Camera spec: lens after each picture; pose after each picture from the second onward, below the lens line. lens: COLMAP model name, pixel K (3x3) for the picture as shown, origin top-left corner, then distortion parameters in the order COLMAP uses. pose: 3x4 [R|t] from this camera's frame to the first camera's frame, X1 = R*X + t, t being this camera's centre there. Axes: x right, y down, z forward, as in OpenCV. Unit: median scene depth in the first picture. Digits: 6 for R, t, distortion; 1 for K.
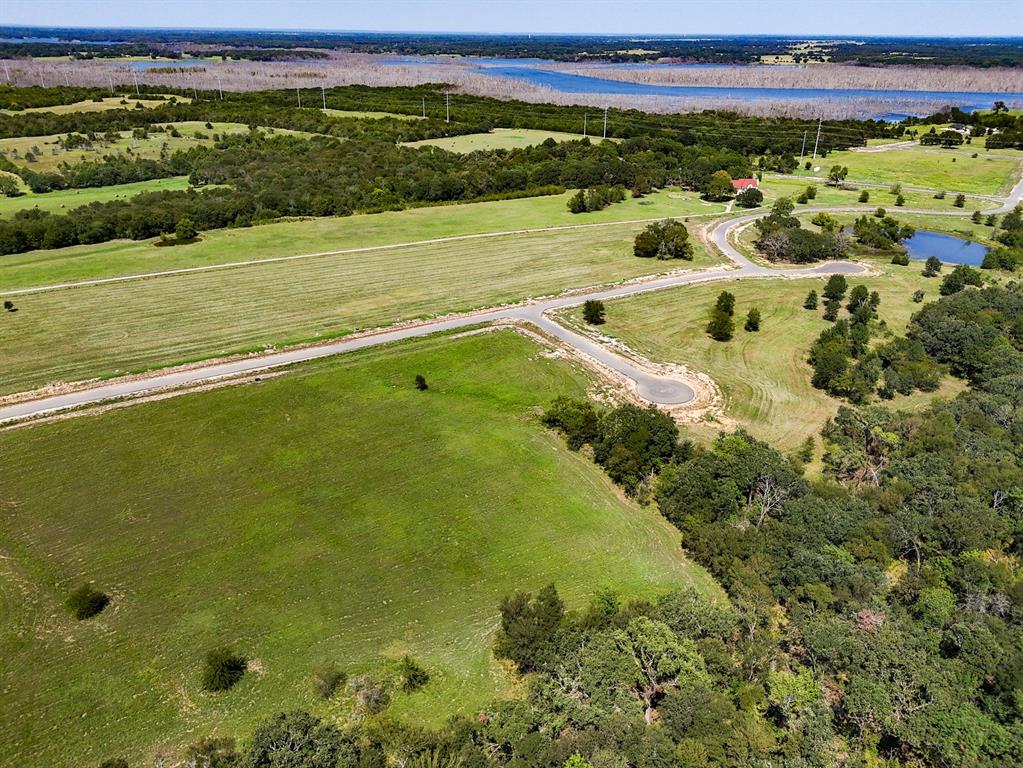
lens RADIAL K [[750.7, 0, 515.6], [0, 750.7, 386.7], [0, 0, 1]] dist [0.059334, -0.053744]
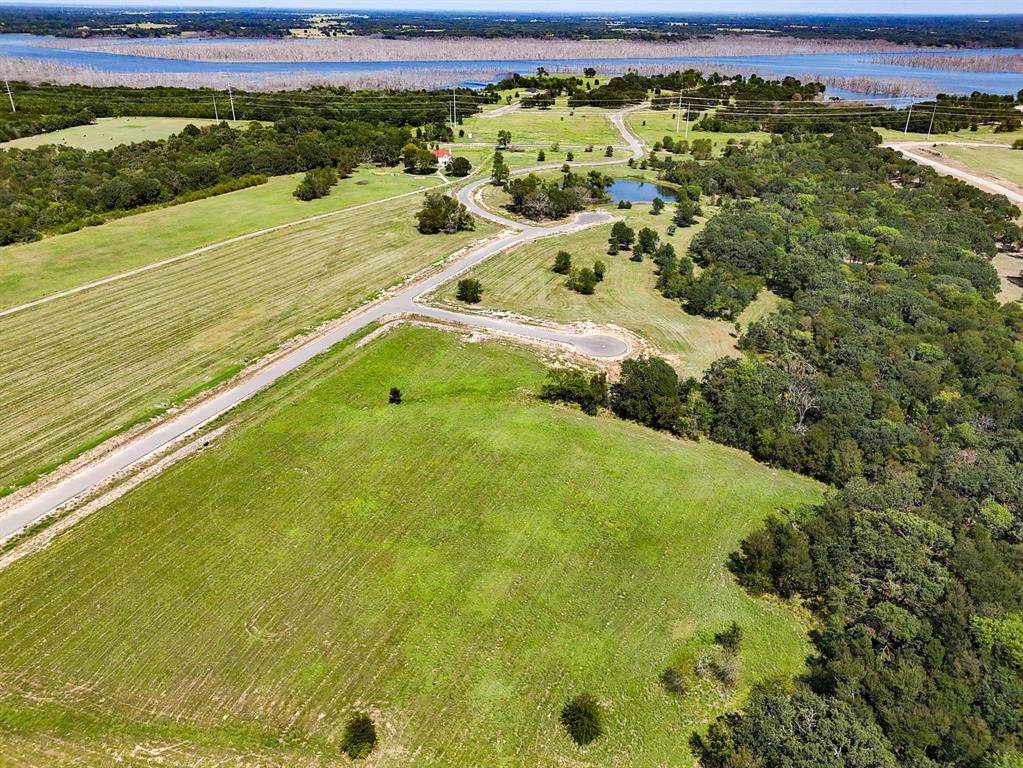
lens RADIAL K [[750.7, 0, 516.8], [0, 750.7, 382.9], [0, 0, 1]] dist [0.059334, -0.053744]
pose [[0.833631, -0.247616, 0.493706, -0.377003], [0.235268, 0.967920, 0.088202, -0.055499], [-0.499708, 0.042625, 0.865144, 0.109113]]
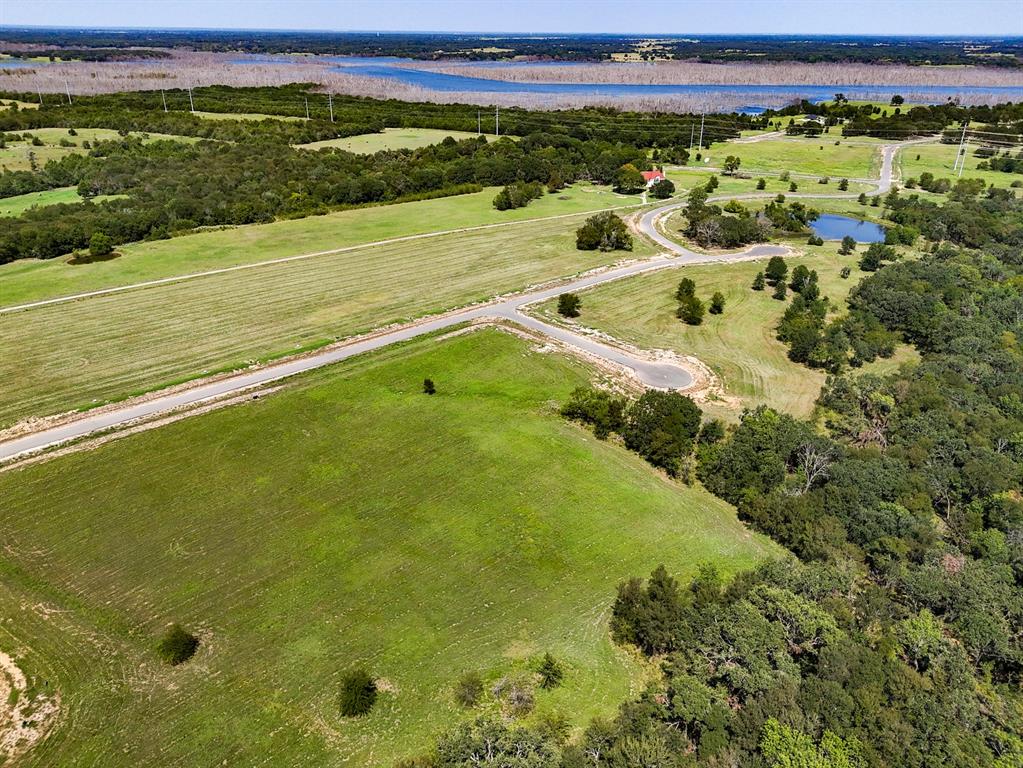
lens RADIAL K [[750.7, 0, 515.8], [0, 750.7, 386.1], [0, 0, 1]] dist [0.059334, -0.053744]
pose [[0.982925, -0.080412, 0.165508, -0.147890], [0.080203, 0.996747, 0.007955, -0.003948], [-0.165609, 0.005455, 0.986176, 0.006648]]
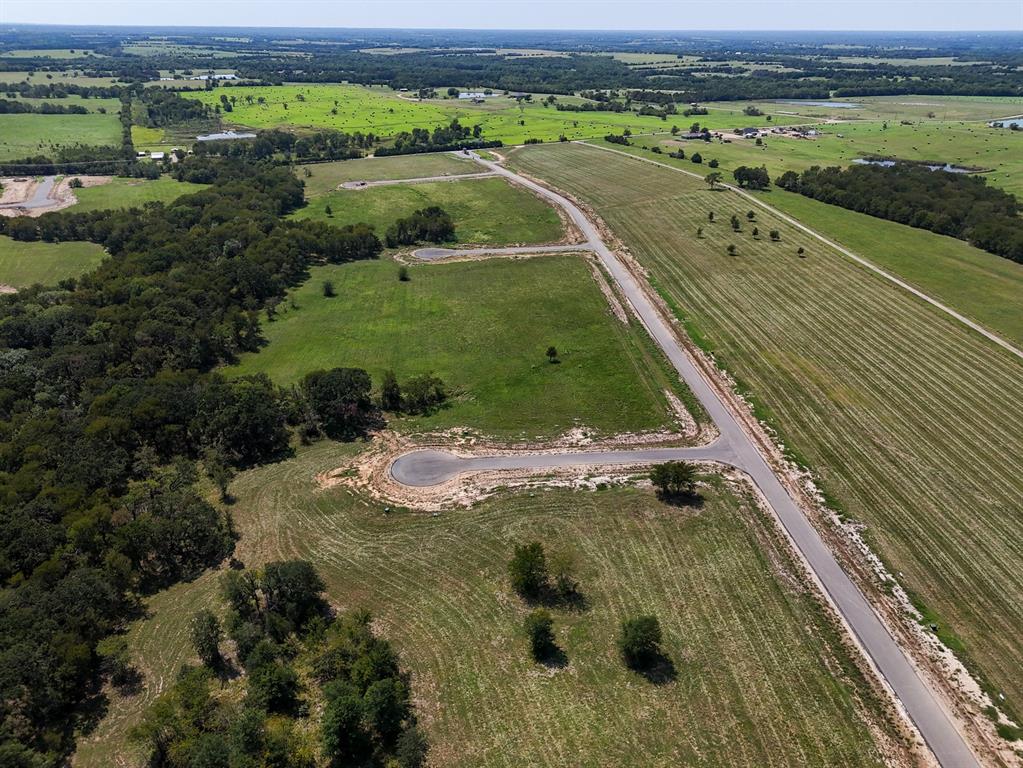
lens RADIAL K [[750.7, 0, 511.1], [0, 750.7, 388.1], [0, 0, 1]] dist [0.059334, -0.053744]
pose [[-0.471973, 0.367471, -0.801378, 0.649675], [-0.386766, 0.730544, 0.562777, -0.460590], [0.792246, 0.575561, -0.202672, 0.999302]]
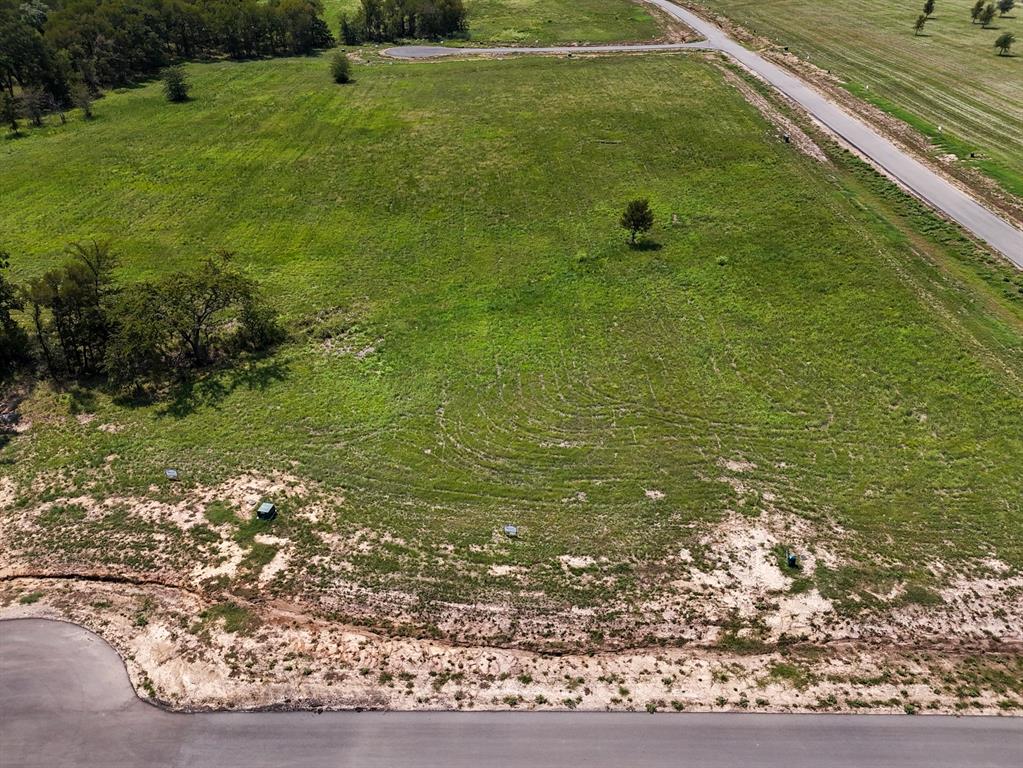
lens RADIAL K [[750.7, 0, 513.4], [0, 750.7, 383.5], [0, 0, 1]] dist [0.059334, -0.053744]
pose [[-0.549394, 0.430813, -0.715938, 0.175630], [-0.371846, 0.641250, 0.671215, -0.153312], [0.748263, 0.634980, -0.192103, 0.897001]]
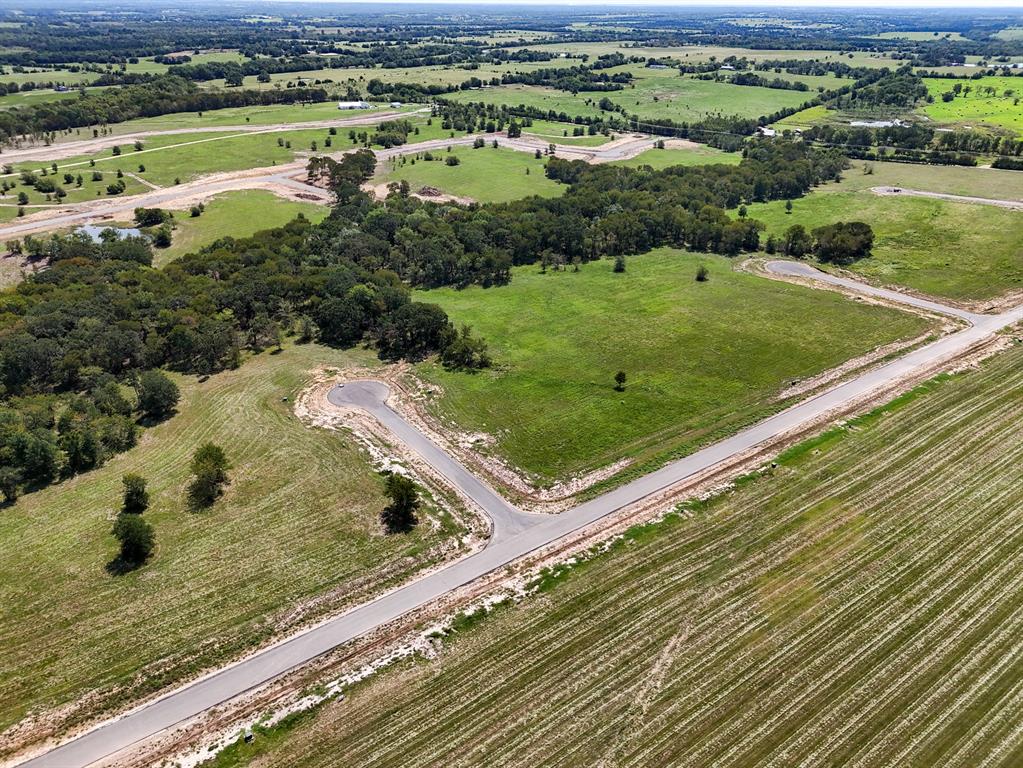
lens RADIAL K [[750.7, 0, 510.1], [0, 750.7, 383.6], [0, 0, 1]] dist [0.059334, -0.053744]
pose [[-0.998332, 0.006614, -0.057356, 0.055705], [-0.041196, 0.614414, 0.787908, -0.620443], [0.040452, 0.788956, -0.613116, 1.316076]]
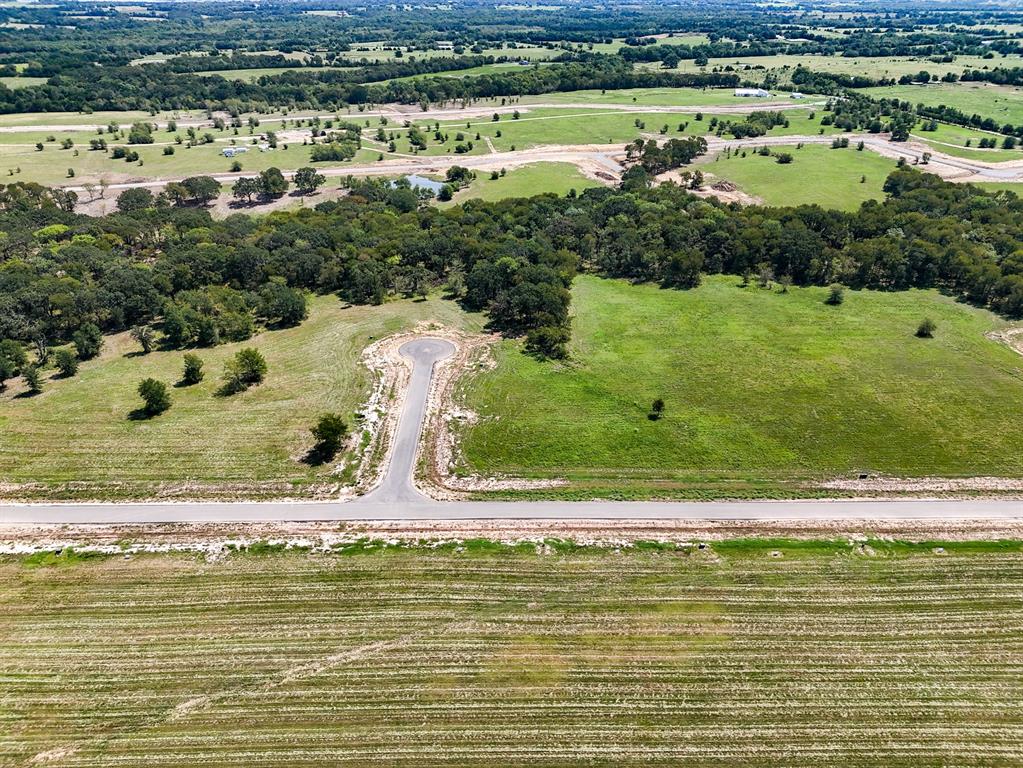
lens RADIAL K [[750.7, 0, 511.5], [0, 750.7, 378.7], [0, 0, 1]] dist [0.059334, -0.053744]
pose [[-0.845034, -0.265259, 0.464278, -0.310758], [0.212113, 0.630746, 0.746436, -0.580574], [-0.490841, 0.729244, -0.476737, 1.218864]]
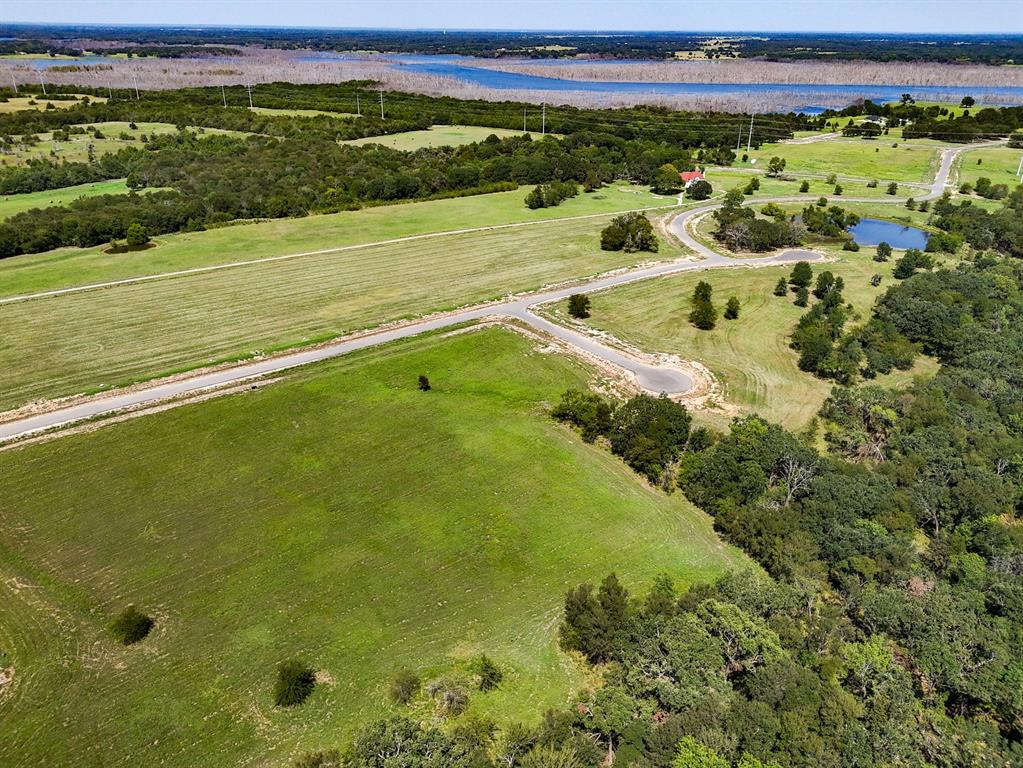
lens RADIAL K [[750.7, 0, 515.8], [0, 750.7, 386.2], [0, 0, 1]] dist [0.059334, -0.053744]
pose [[0.994548, -0.045509, 0.093830, -0.082241], [0.045164, 0.998963, 0.005804, -0.001242], [-0.093997, -0.001535, 0.995571, 0.000825]]
